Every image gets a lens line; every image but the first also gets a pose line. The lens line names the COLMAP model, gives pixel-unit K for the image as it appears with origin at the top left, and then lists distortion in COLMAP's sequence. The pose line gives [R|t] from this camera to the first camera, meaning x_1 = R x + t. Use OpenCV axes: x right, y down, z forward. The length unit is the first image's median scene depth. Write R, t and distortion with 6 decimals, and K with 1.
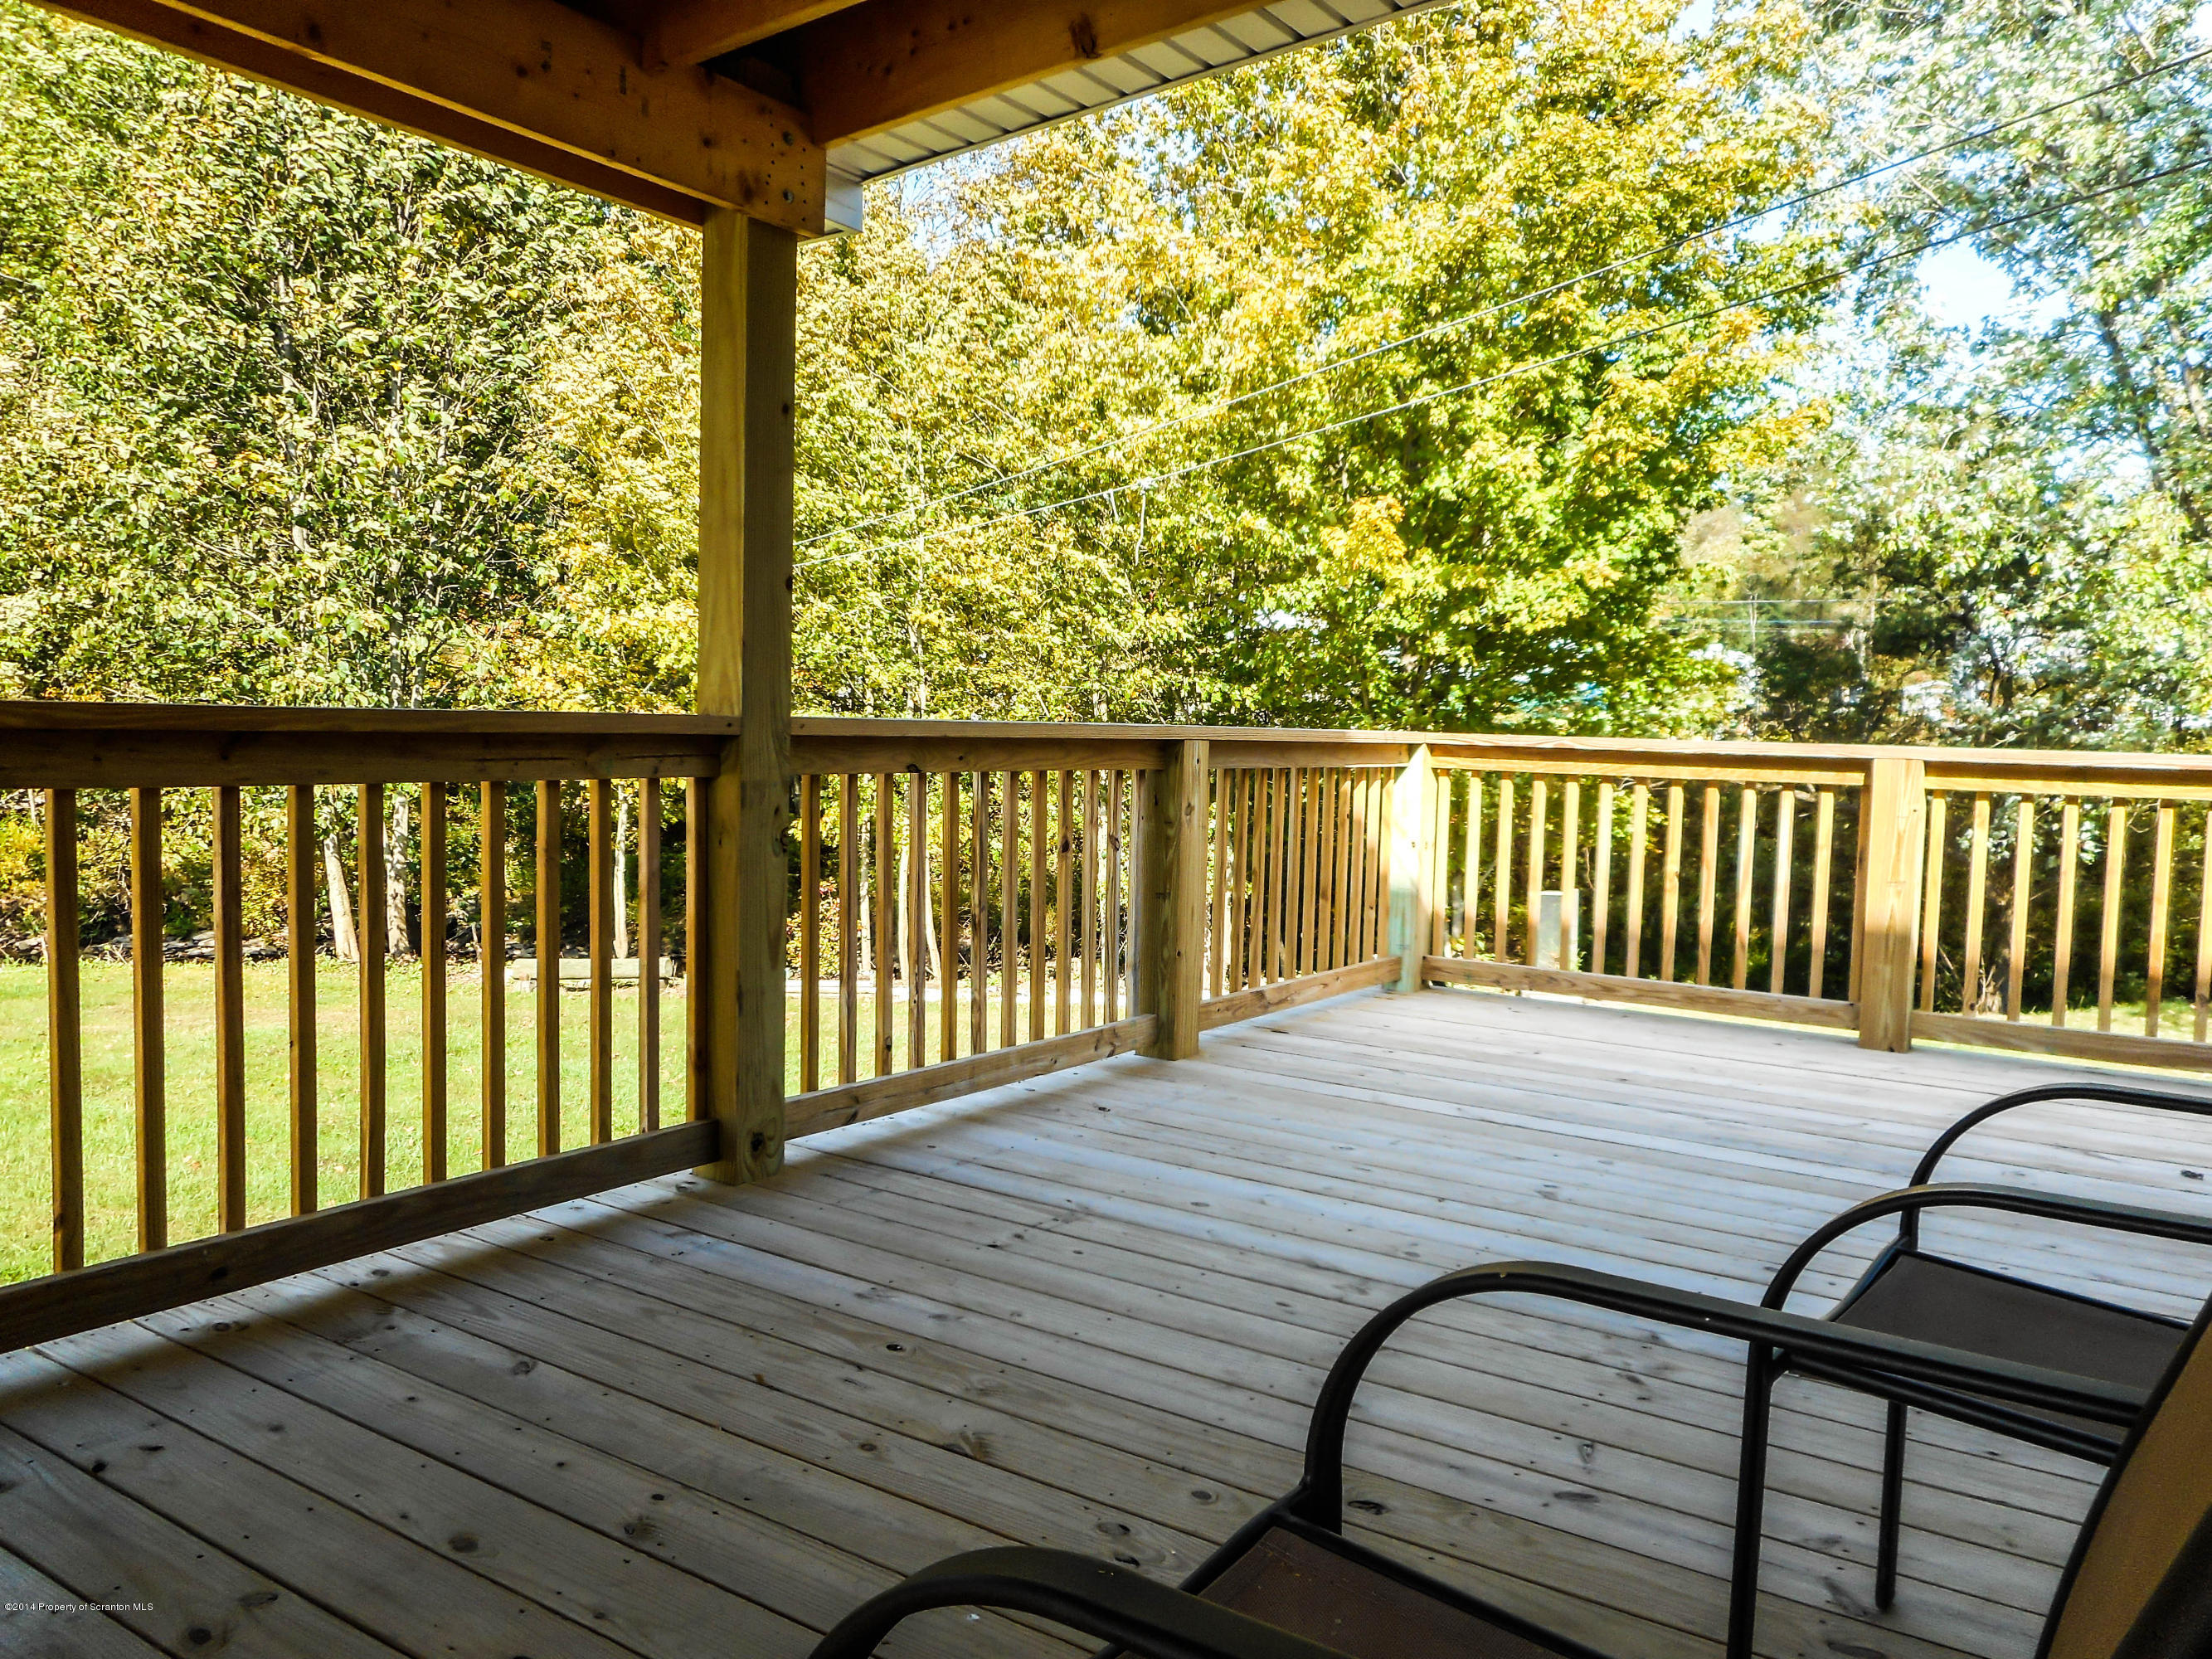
lens RADIAL K [[1654.0, 0, 1107.9], [0, 1654.0, 830.6], [0, 0, 1]] dist [0.007011, -0.002818]
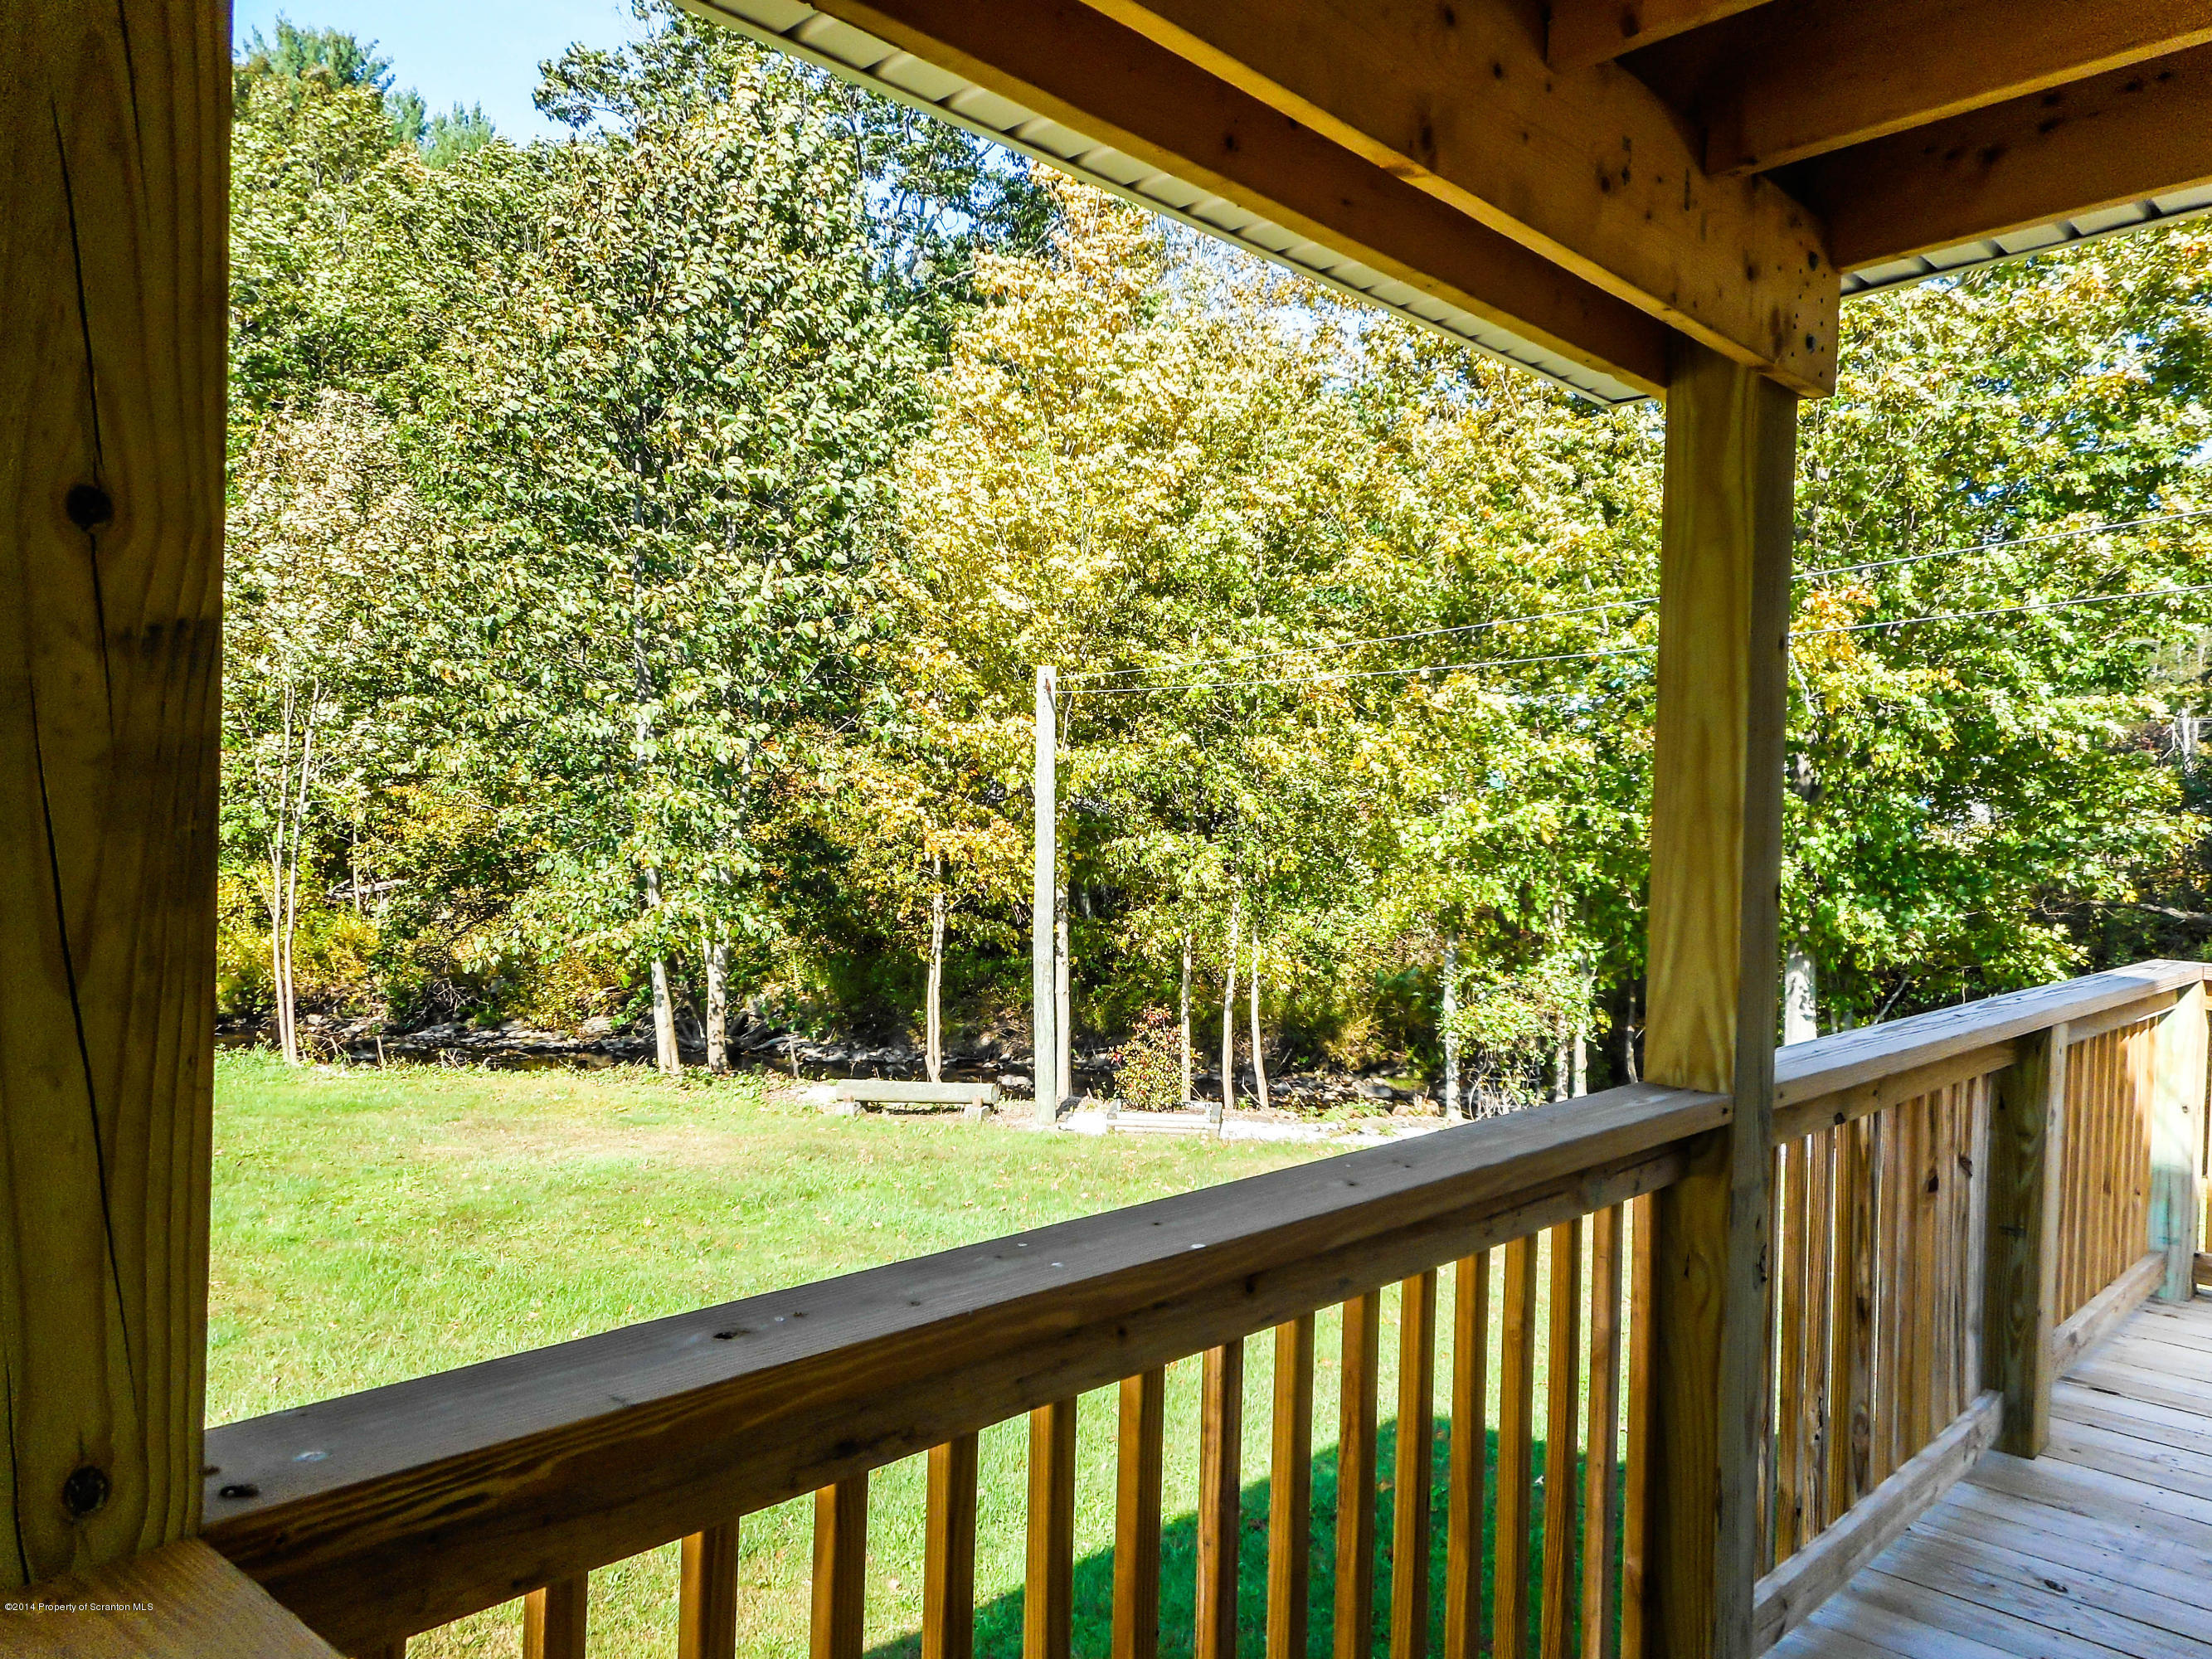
lens RADIAL K [[1654.0, 0, 1103.9], [0, 1654.0, 830.3], [0, 0, 1]] dist [0.007011, -0.002818]
pose [[0.989756, 0.004879, -0.142687, -0.103563], [-0.011793, 0.998794, -0.047650, -0.041207], [0.142282, 0.048845, 0.988620, 0.082544]]
